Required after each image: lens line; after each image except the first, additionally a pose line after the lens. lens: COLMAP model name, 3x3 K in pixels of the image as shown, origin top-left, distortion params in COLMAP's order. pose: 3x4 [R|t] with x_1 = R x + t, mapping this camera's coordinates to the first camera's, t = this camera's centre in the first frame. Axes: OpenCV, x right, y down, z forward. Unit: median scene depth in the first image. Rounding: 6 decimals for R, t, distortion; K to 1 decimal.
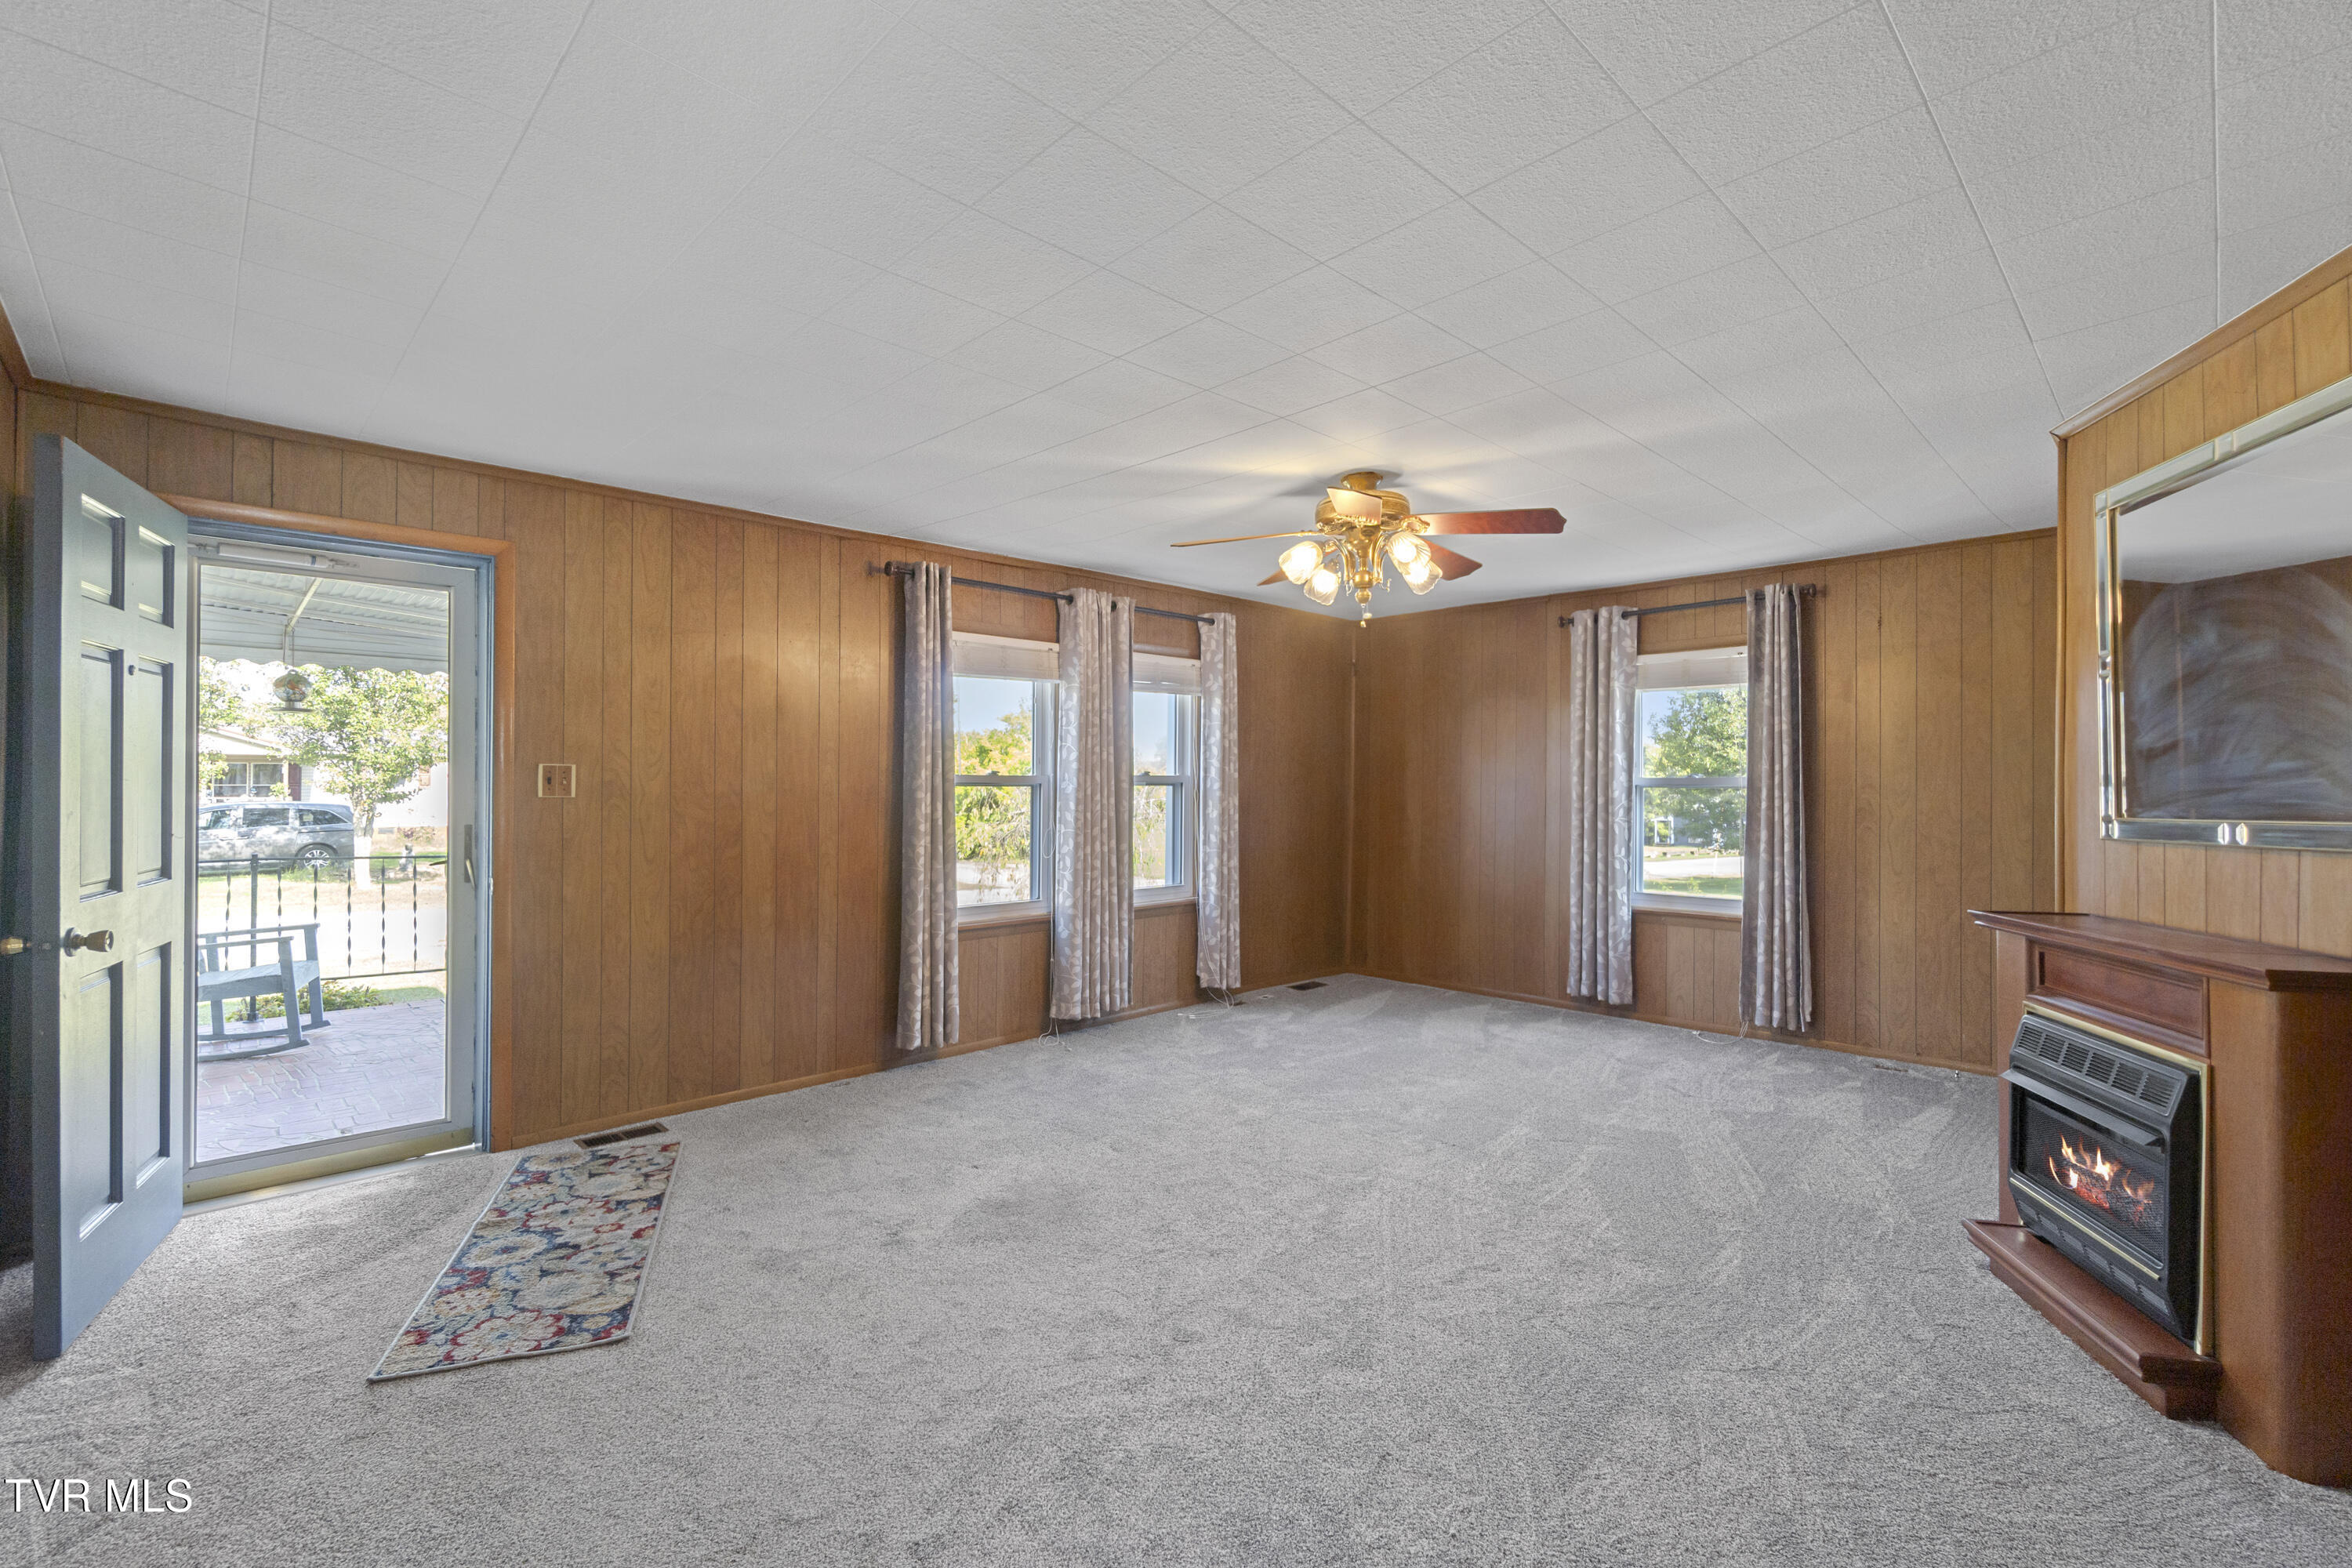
lens RADIAL K [[1010.0, 0, 1186.1], [0, 1010.0, 790.2], [0, 0, 1]] dist [-0.008736, 0.001271]
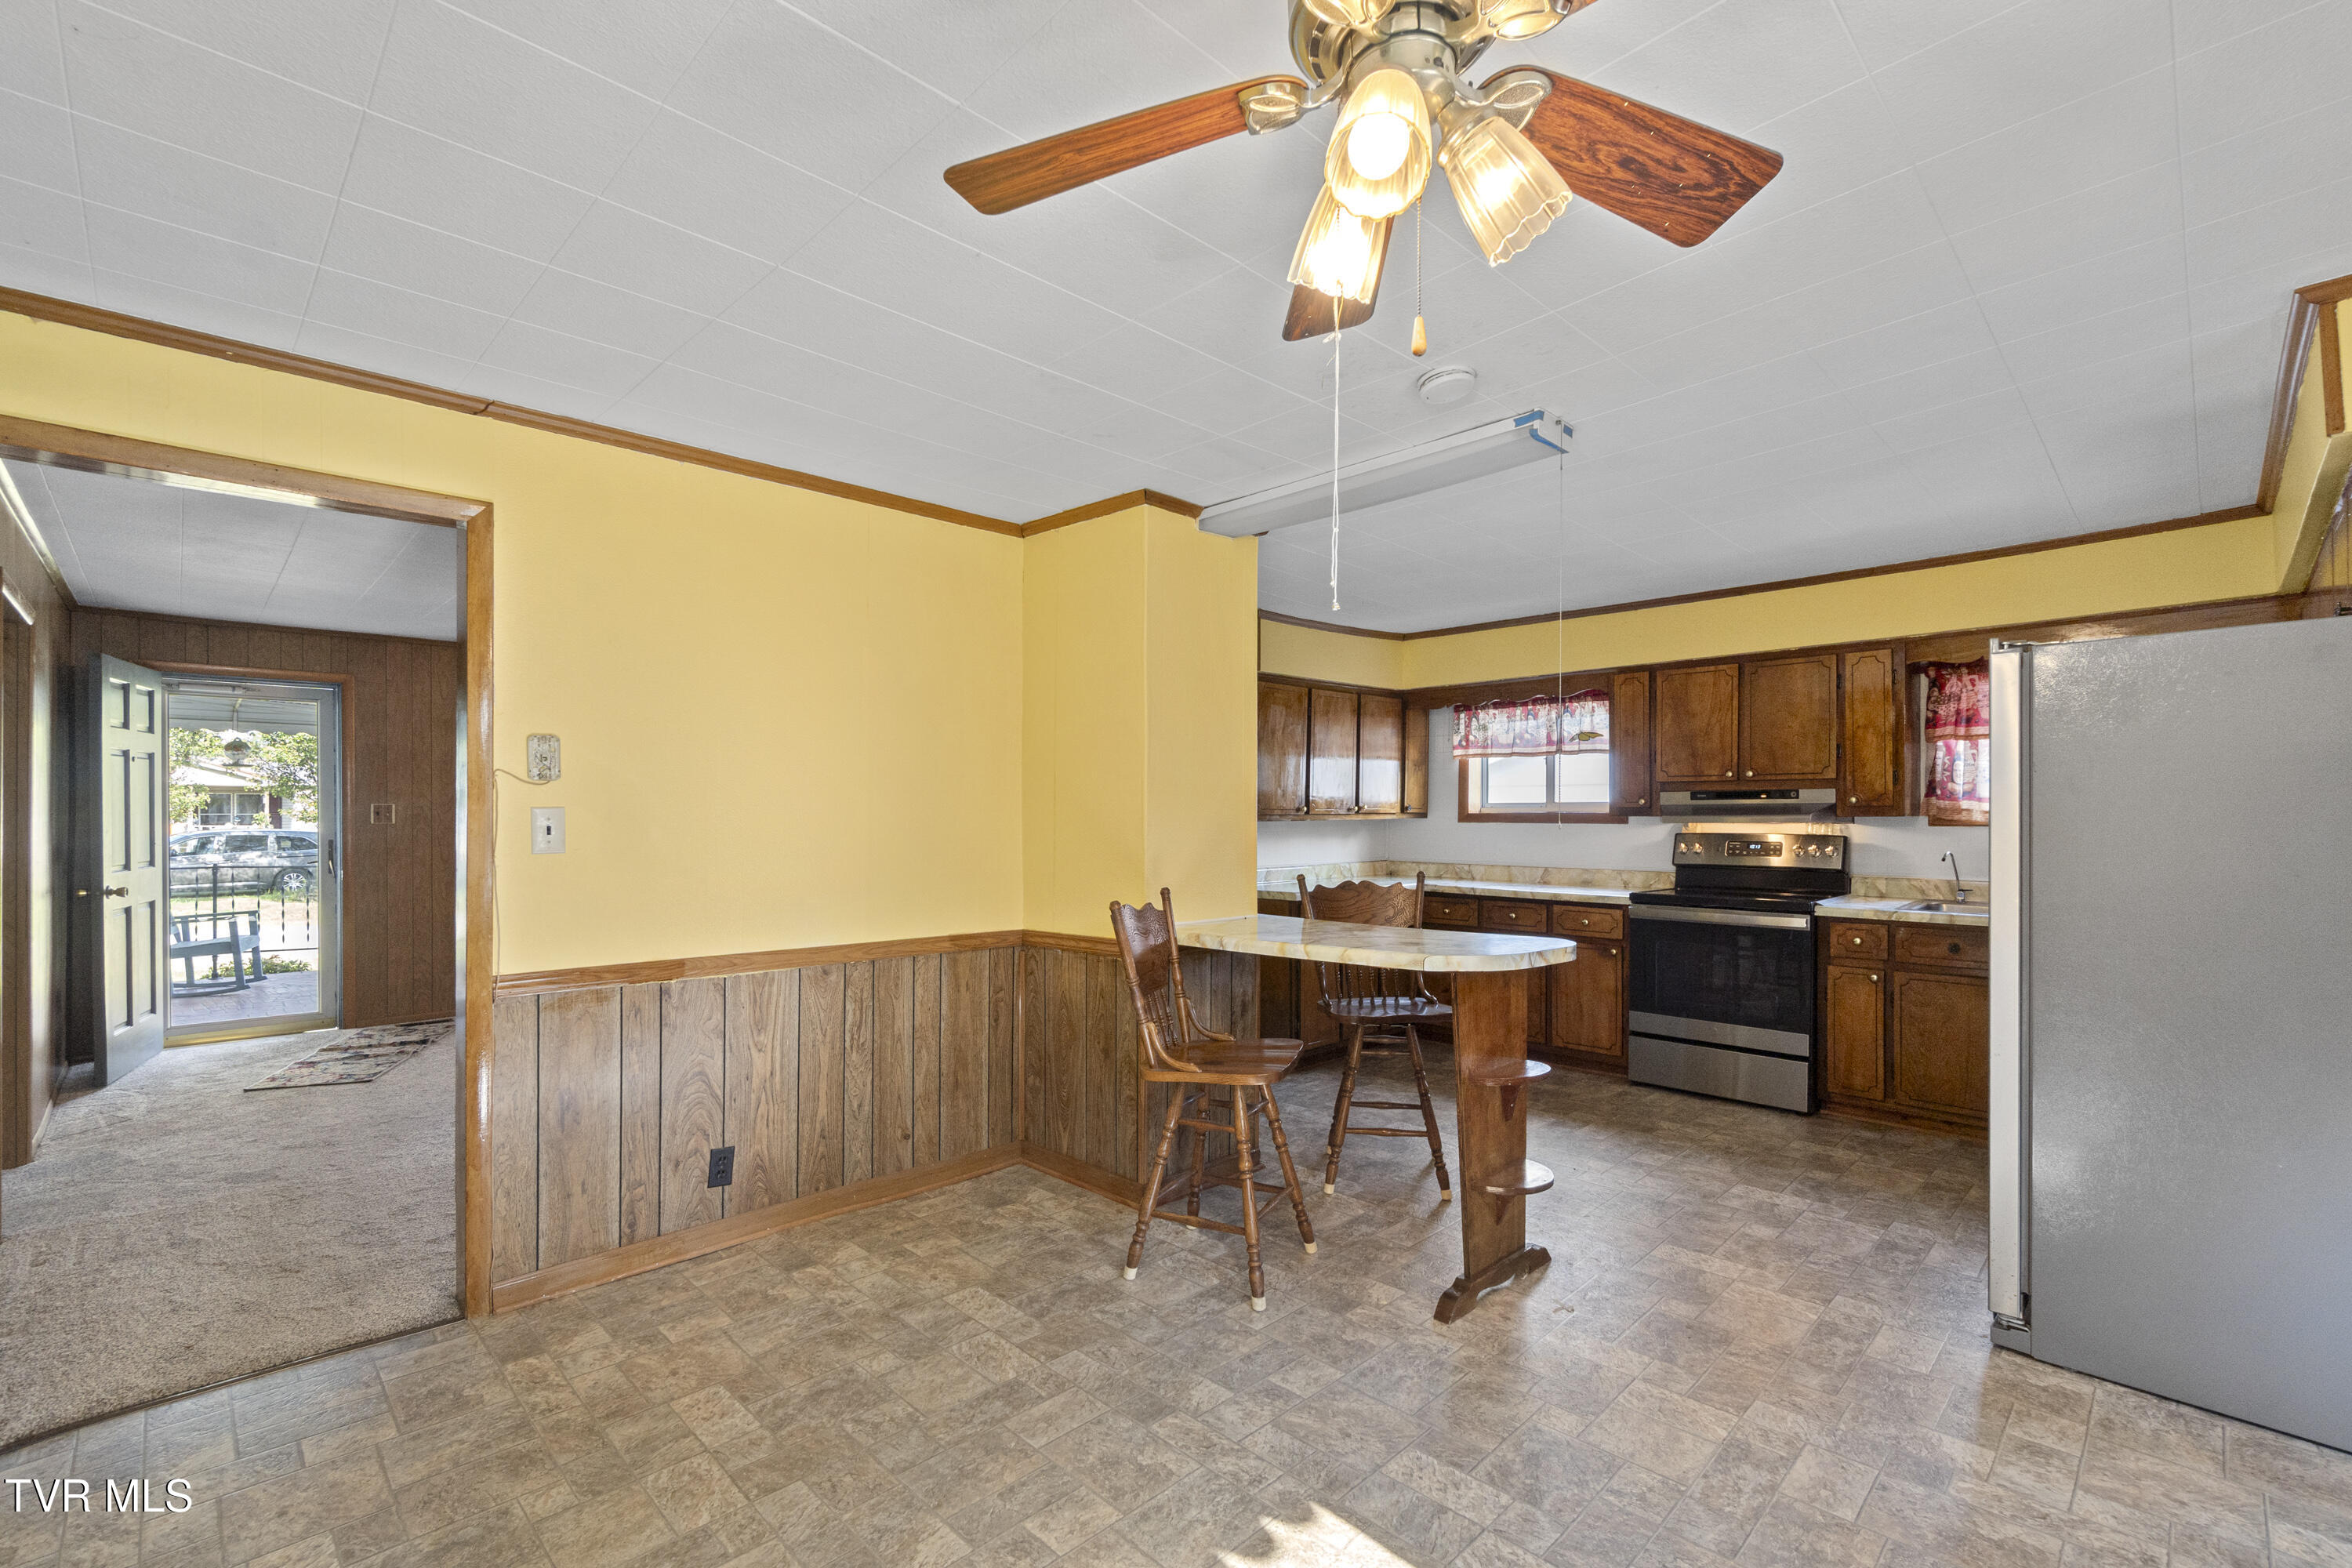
lens RADIAL K [[1001.3, 0, 1184.7], [0, 1001.3, 824.0], [0, 0, 1]] dist [-0.000693, -0.007931]
pose [[0.999957, -0.003721, 0.008508, 0.753711], [0.003643, 0.999951, 0.009181, -0.003493], [-0.008541, -0.009150, 0.999922, -0.730171]]
